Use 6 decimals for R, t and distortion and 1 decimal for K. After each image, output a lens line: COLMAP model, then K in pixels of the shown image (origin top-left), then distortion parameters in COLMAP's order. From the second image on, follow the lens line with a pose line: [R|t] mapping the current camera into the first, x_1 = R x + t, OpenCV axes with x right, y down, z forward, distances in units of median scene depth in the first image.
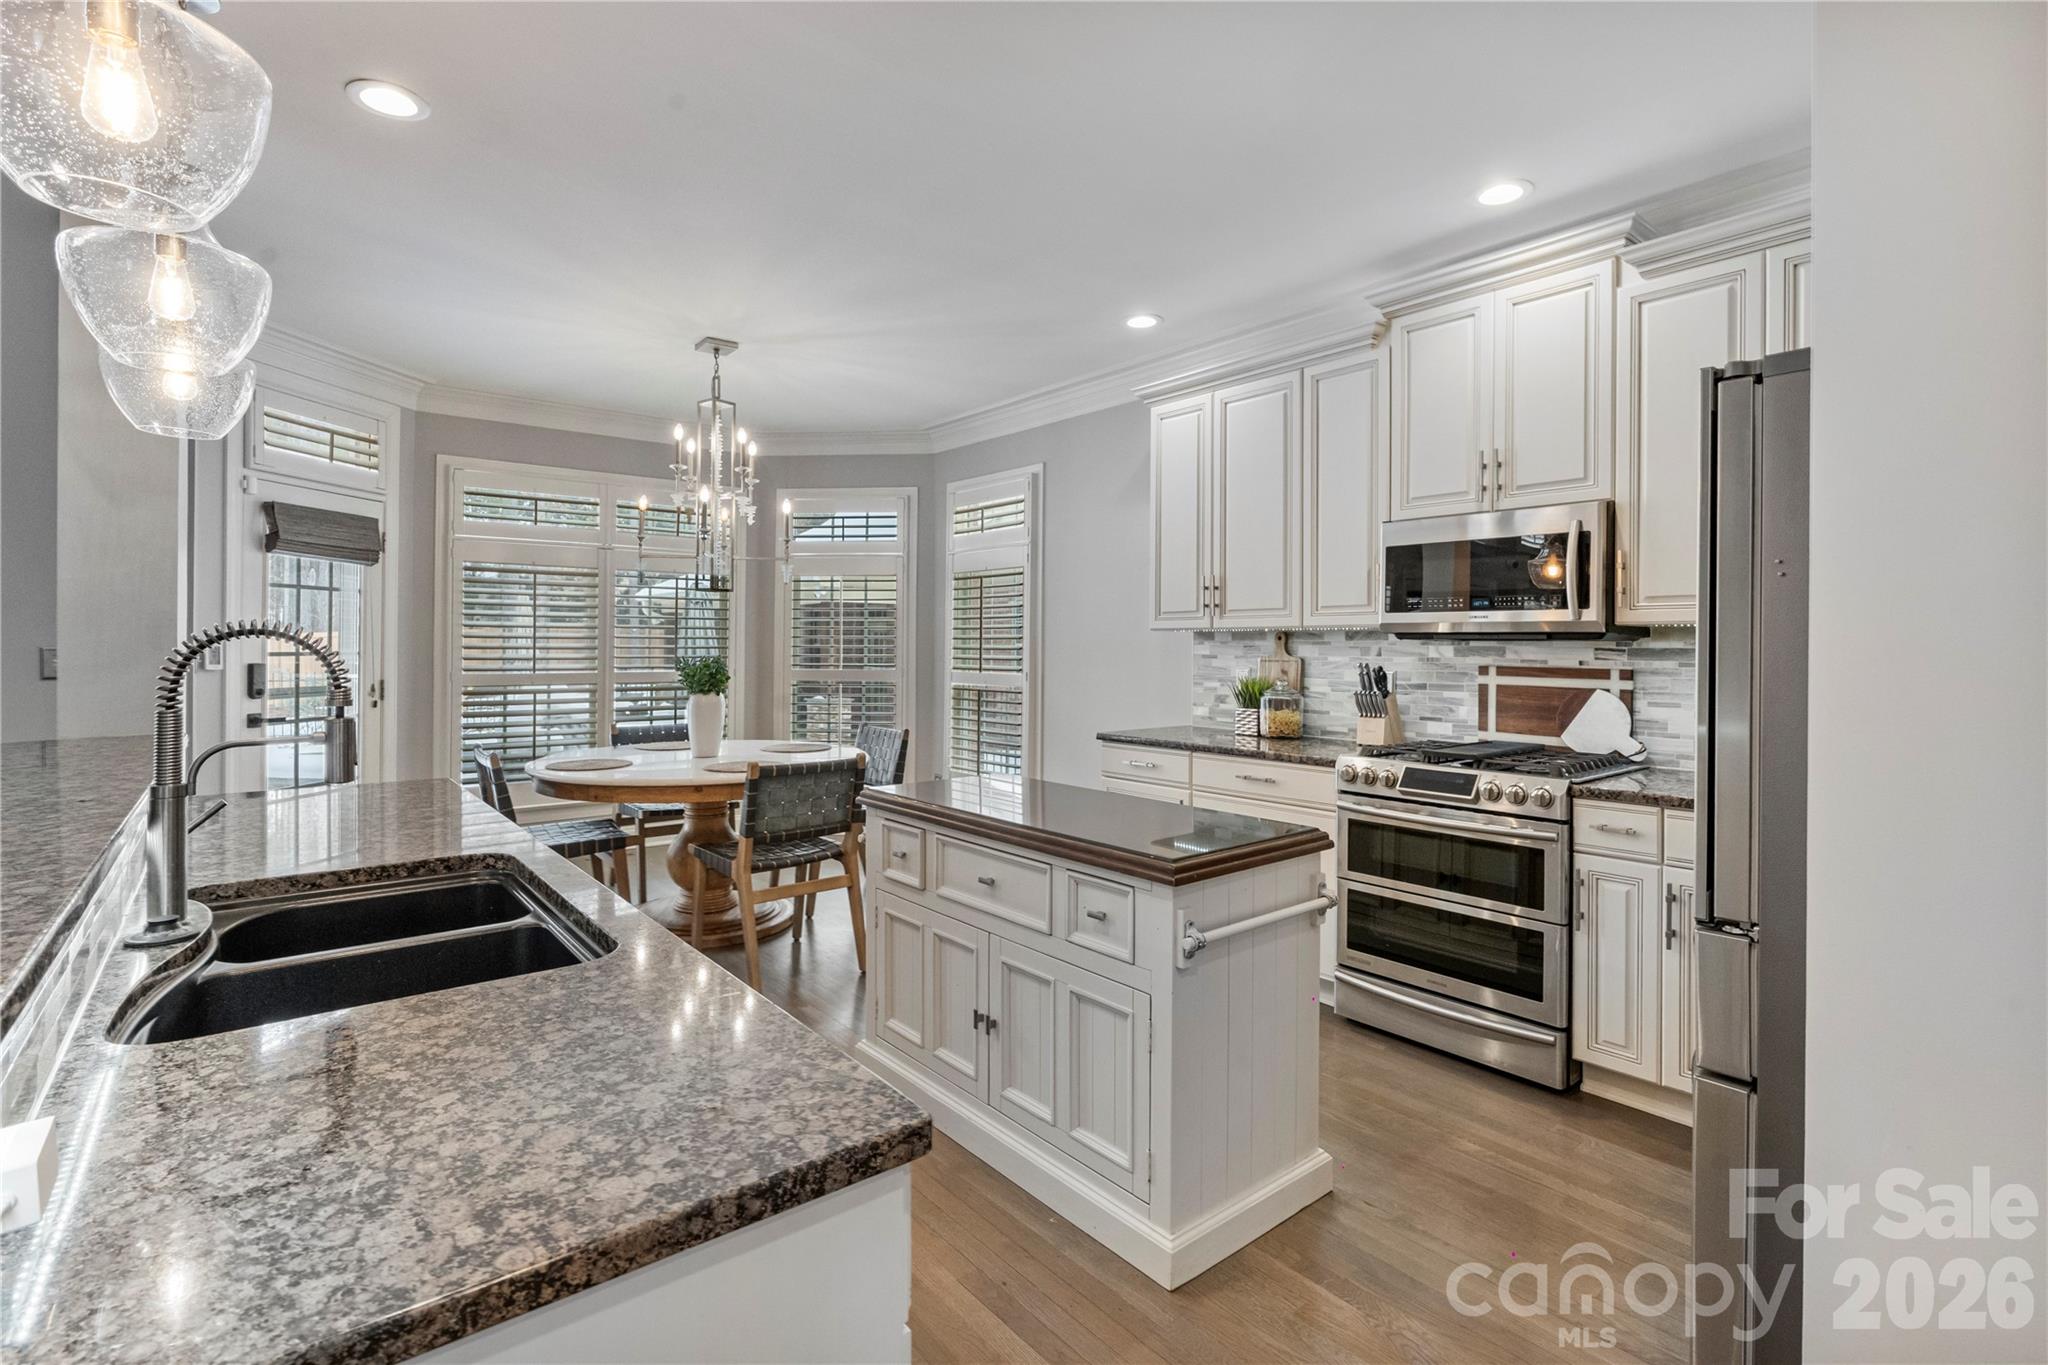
lens RADIAL K [[947.3, 0, 1022.2], [0, 947.3, 644.1], [0, 0, 1]] dist [-0.000568, -0.000038]
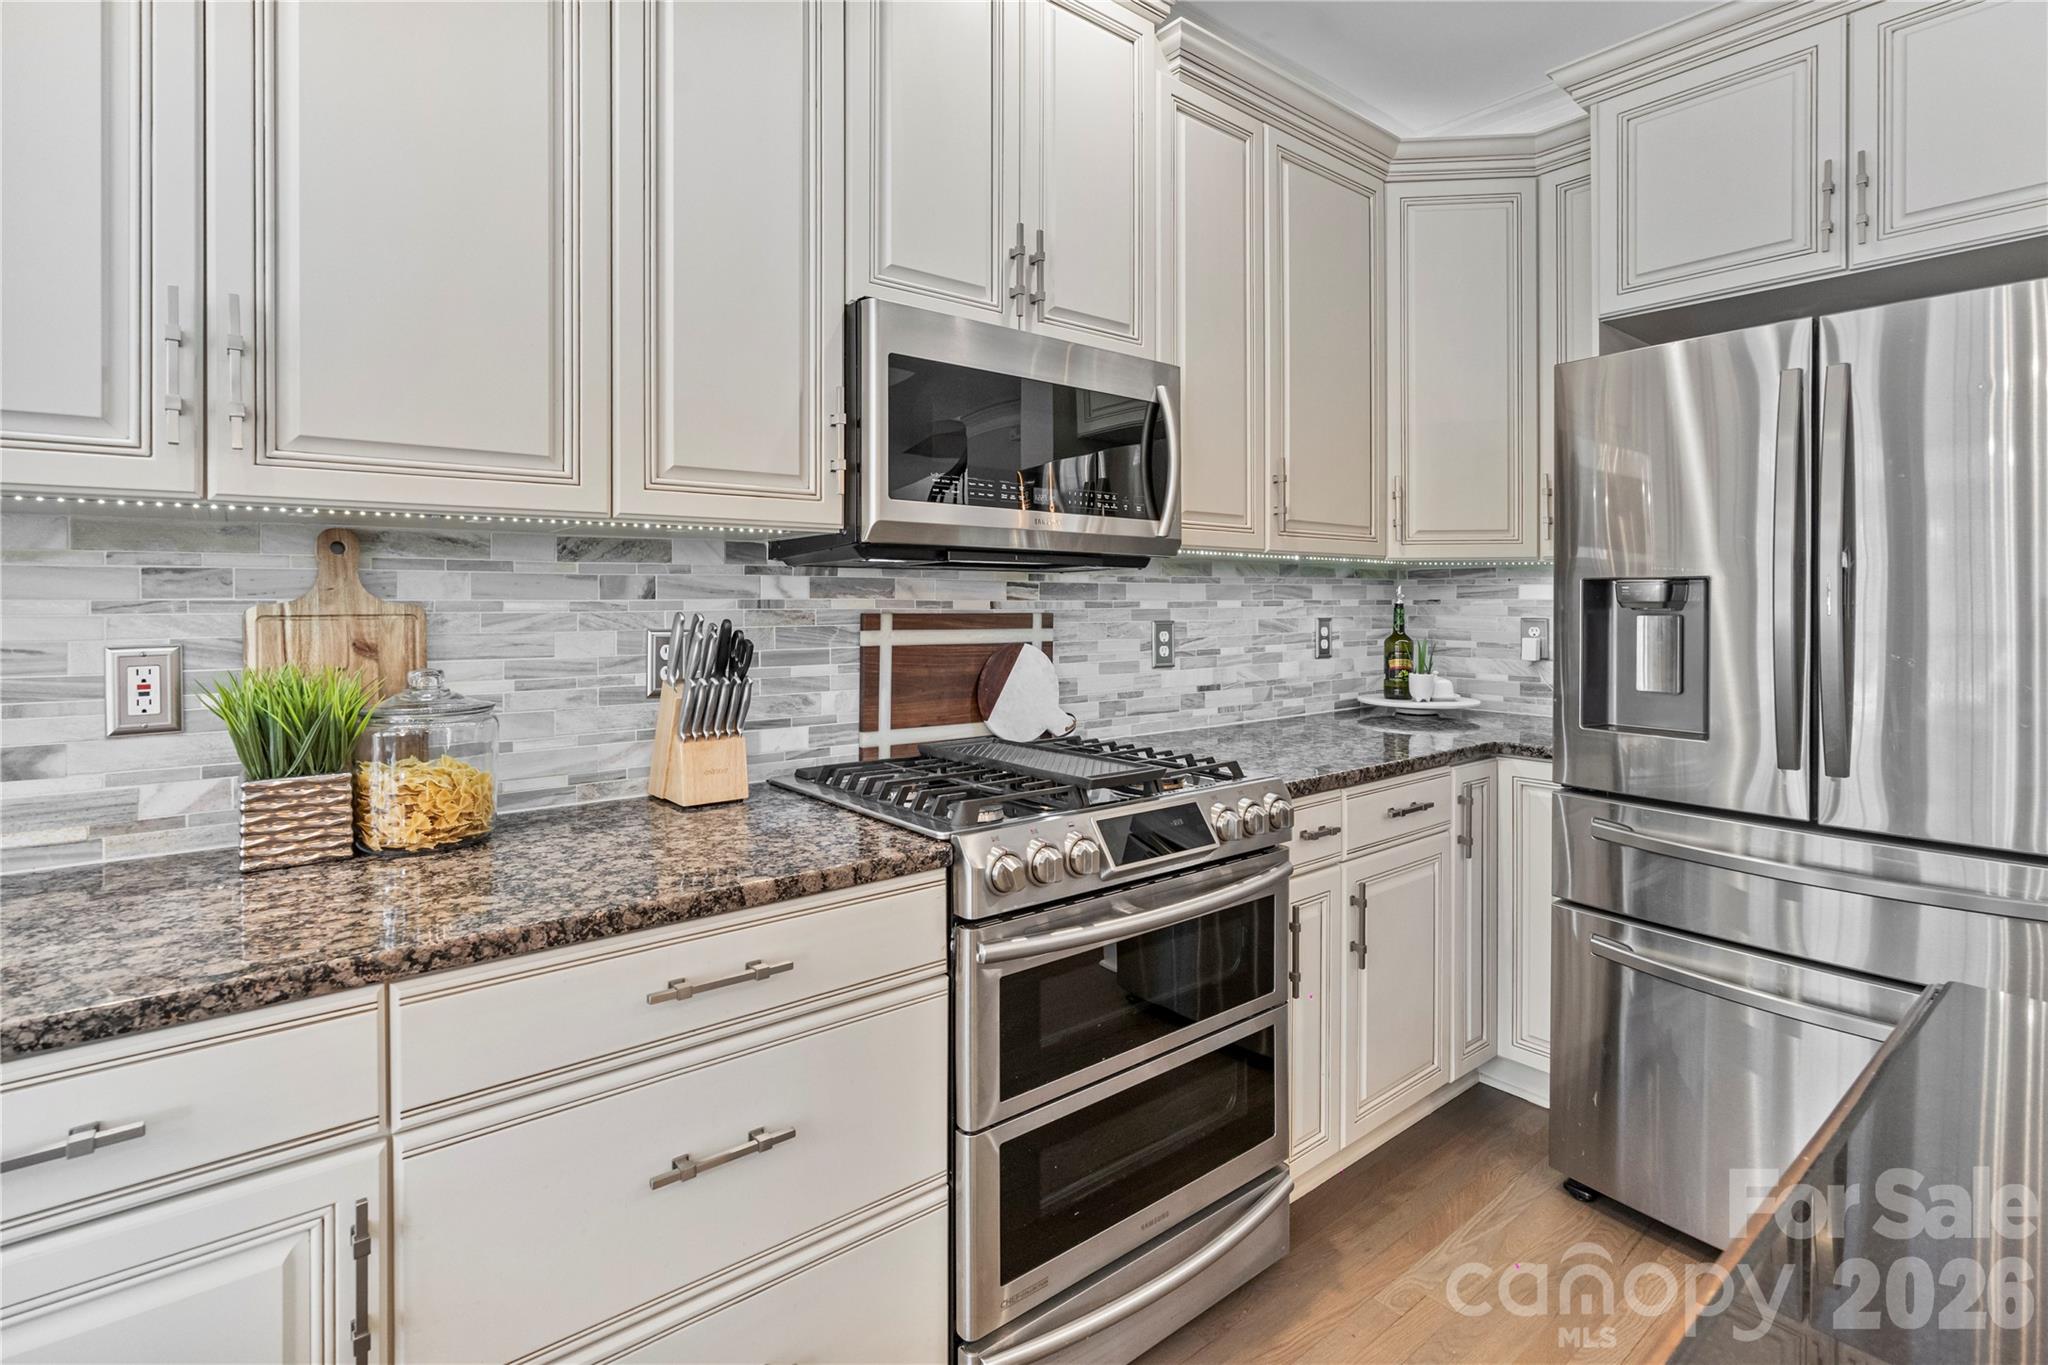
lens RADIAL K [[972.4, 0, 1025.4], [0, 972.4, 623.9], [0, 0, 1]] dist [-0.002145, -0.000267]
pose [[0.010412, -0.025186, 0.999629, -0.077563], [0.001424, 0.999682, 0.025172, 0.015125], [-0.999945, 0.001161, 0.010444, 0.915894]]
